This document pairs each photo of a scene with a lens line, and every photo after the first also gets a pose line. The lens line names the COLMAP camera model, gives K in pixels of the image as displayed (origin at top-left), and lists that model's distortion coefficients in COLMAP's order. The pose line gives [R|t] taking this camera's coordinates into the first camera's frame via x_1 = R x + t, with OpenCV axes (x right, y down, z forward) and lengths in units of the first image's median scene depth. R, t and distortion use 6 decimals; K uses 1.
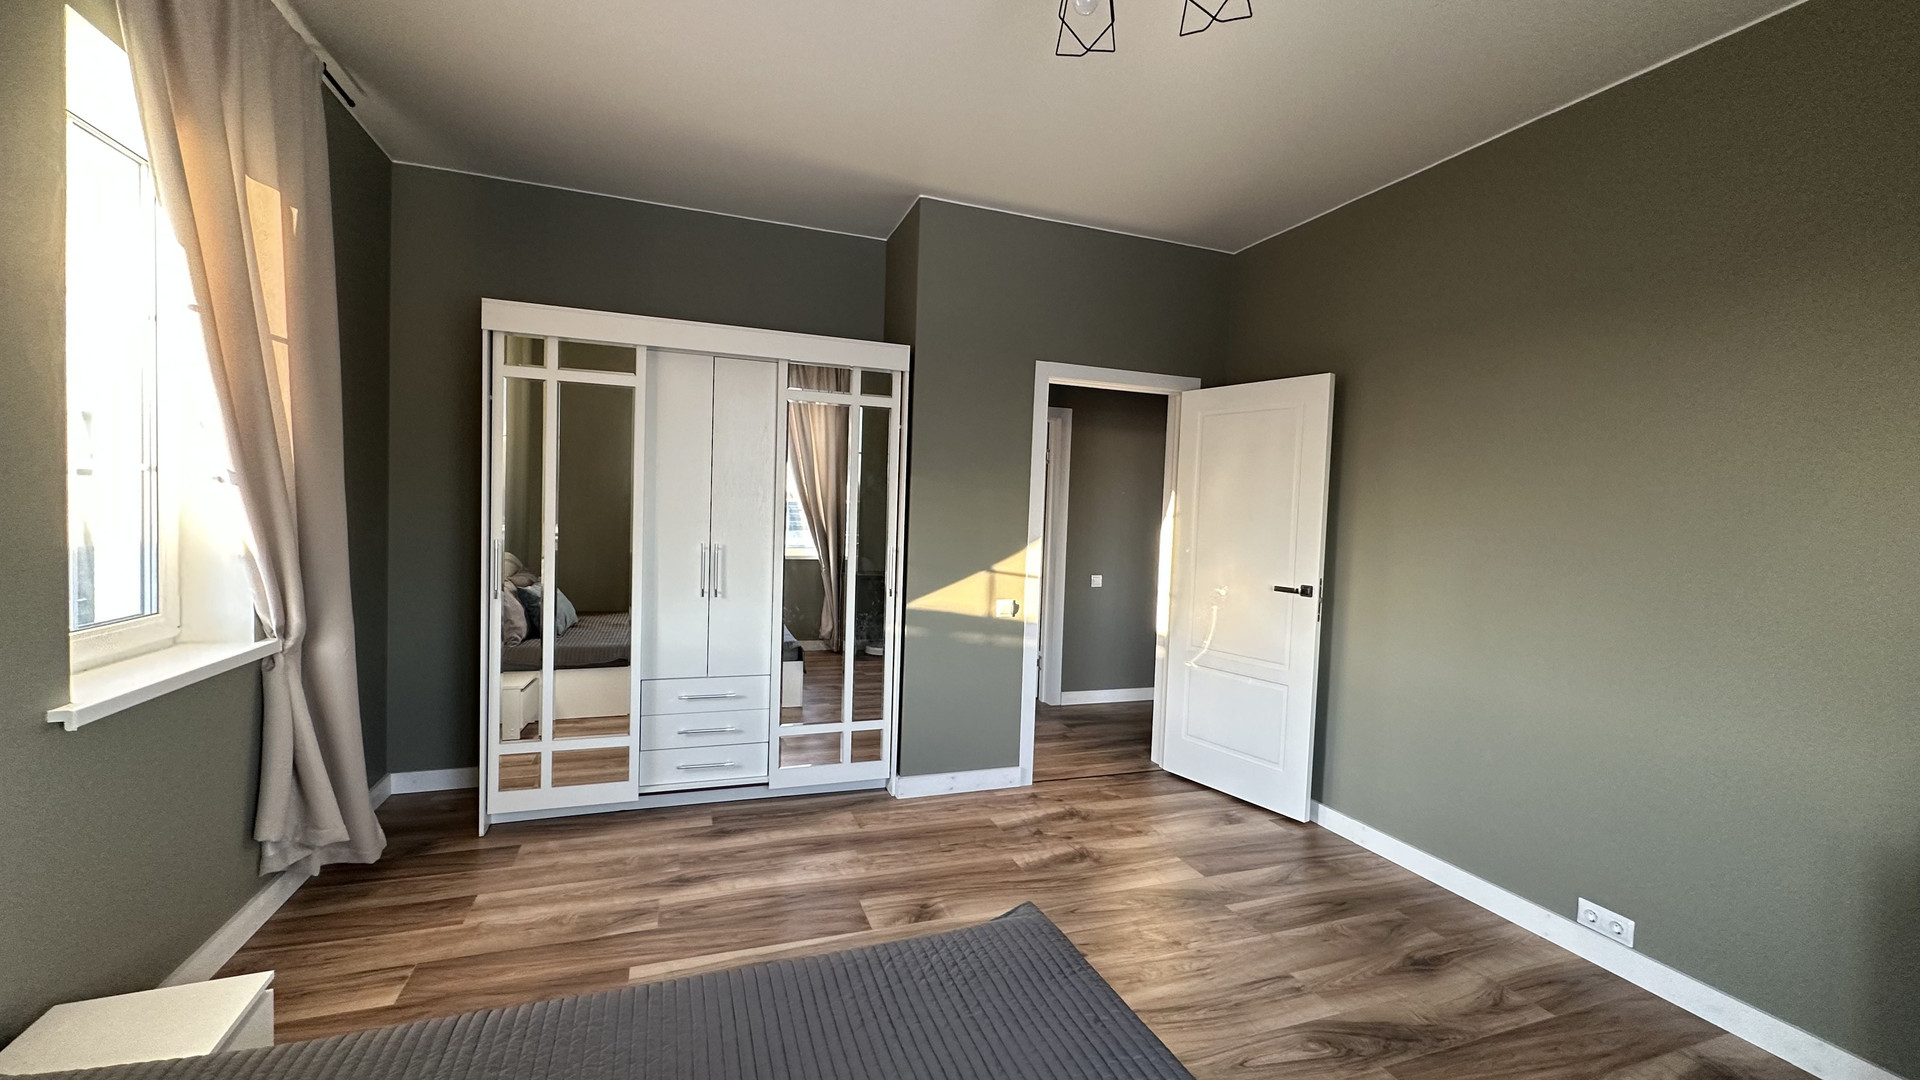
lens RADIAL K [[764.7, 0, 960.0], [0, 764.7, 540.0], [0, 0, 1]] dist [0.000808, -0.000195]
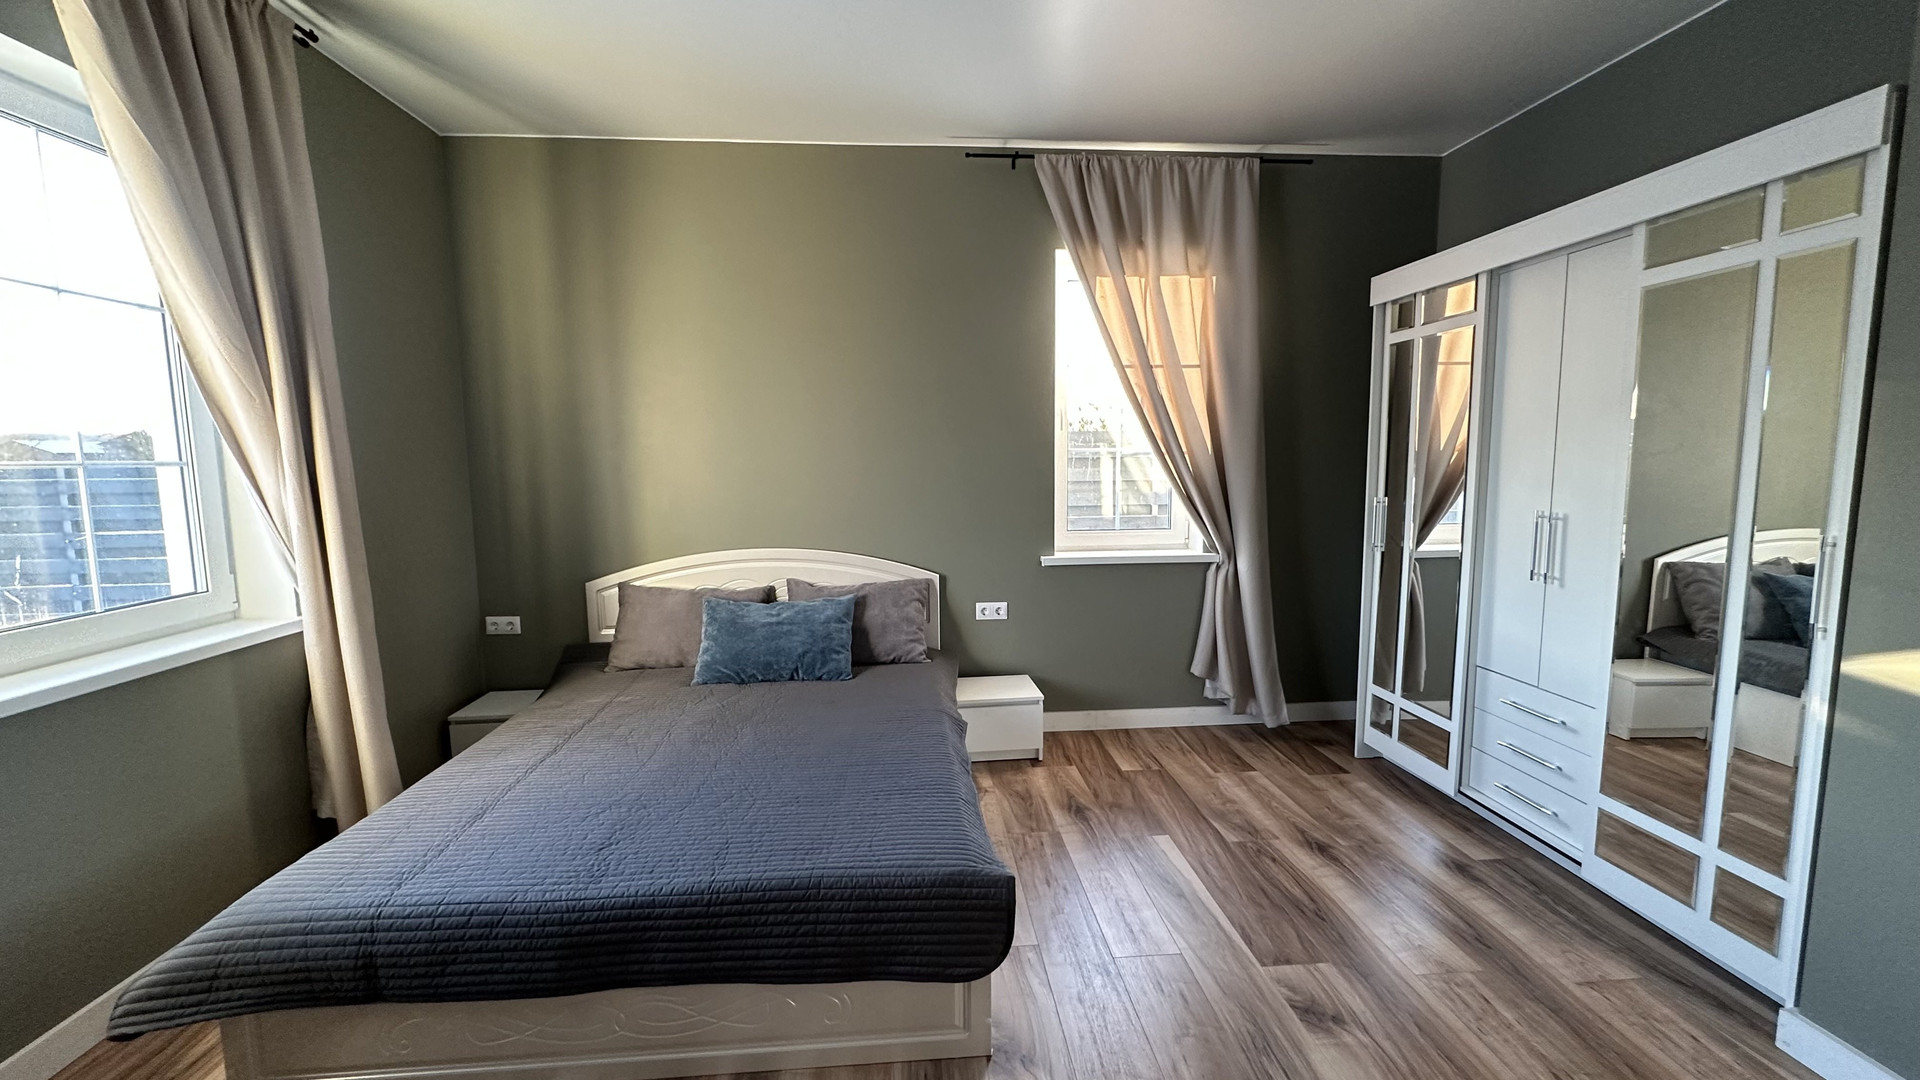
lens RADIAL K [[764.7, 0, 960.0], [0, 764.7, 540.0], [0, 0, 1]] dist [0.000808, -0.000195]
pose [[-0.267560, 0.072375, -0.960819, 0.601568], [-0.035605, 0.995751, 0.084921, -0.011216], [0.962883, 0.056931, -0.263846, 0.710622]]
